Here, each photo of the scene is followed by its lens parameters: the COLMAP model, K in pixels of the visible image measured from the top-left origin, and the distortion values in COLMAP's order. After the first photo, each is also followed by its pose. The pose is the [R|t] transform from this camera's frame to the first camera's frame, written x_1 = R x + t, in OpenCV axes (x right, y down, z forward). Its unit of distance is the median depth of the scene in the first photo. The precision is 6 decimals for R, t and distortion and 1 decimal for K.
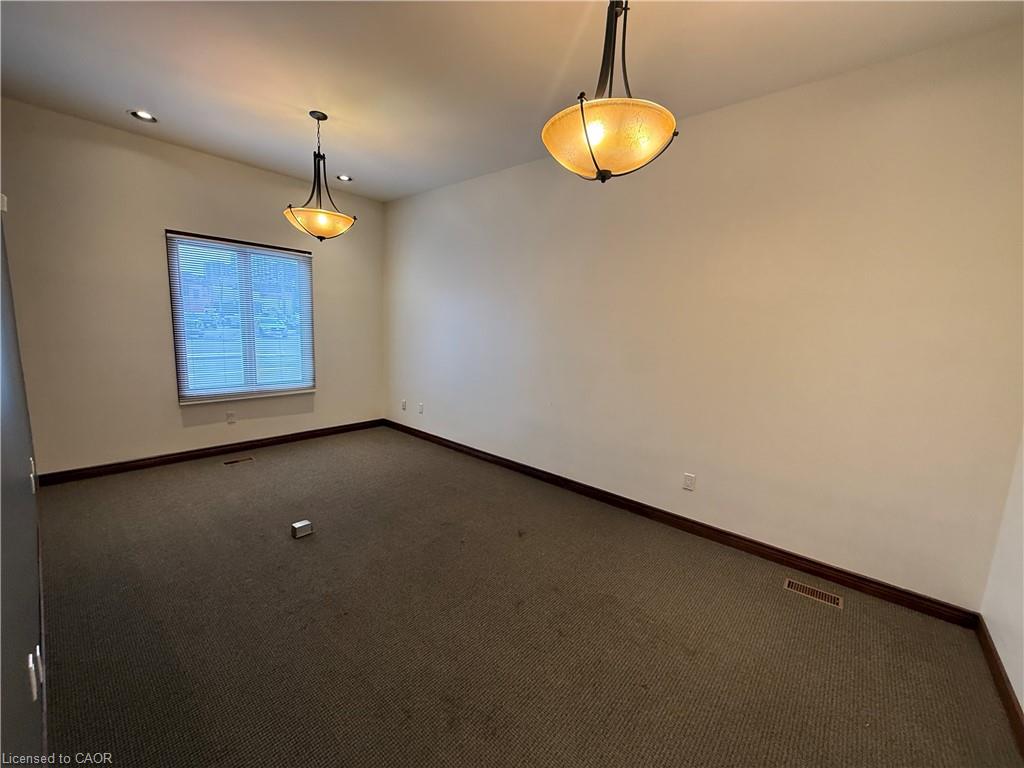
lens RADIAL K [[405.8, 0, 512.0], [0, 405.8, 384.0], [0, 0, 1]] dist [0.001153, 0.000024]
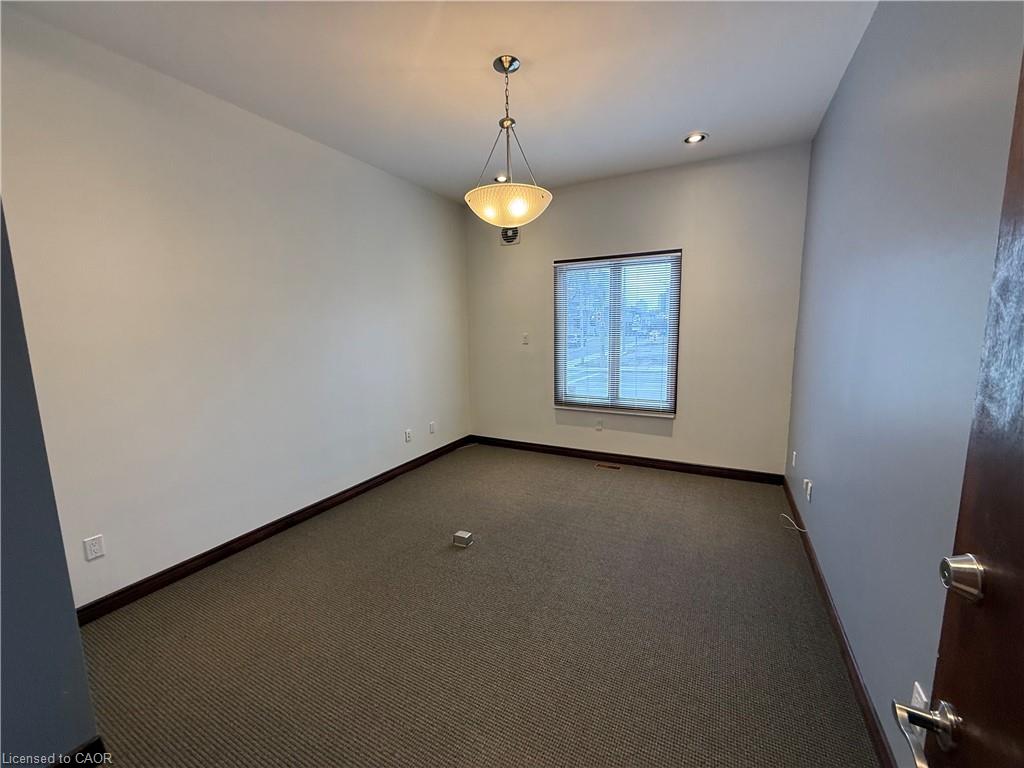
lens RADIAL K [[405.8, 0, 512.0], [0, 405.8, 384.0], [0, 0, 1]] dist [0.001153, 0.000024]
pose [[0.223959, 0.088327, -0.970588, 0.283421], [-0.119144, 0.990896, 0.062683, -0.064631], [0.967289, 0.101601, 0.232444, 0.538464]]
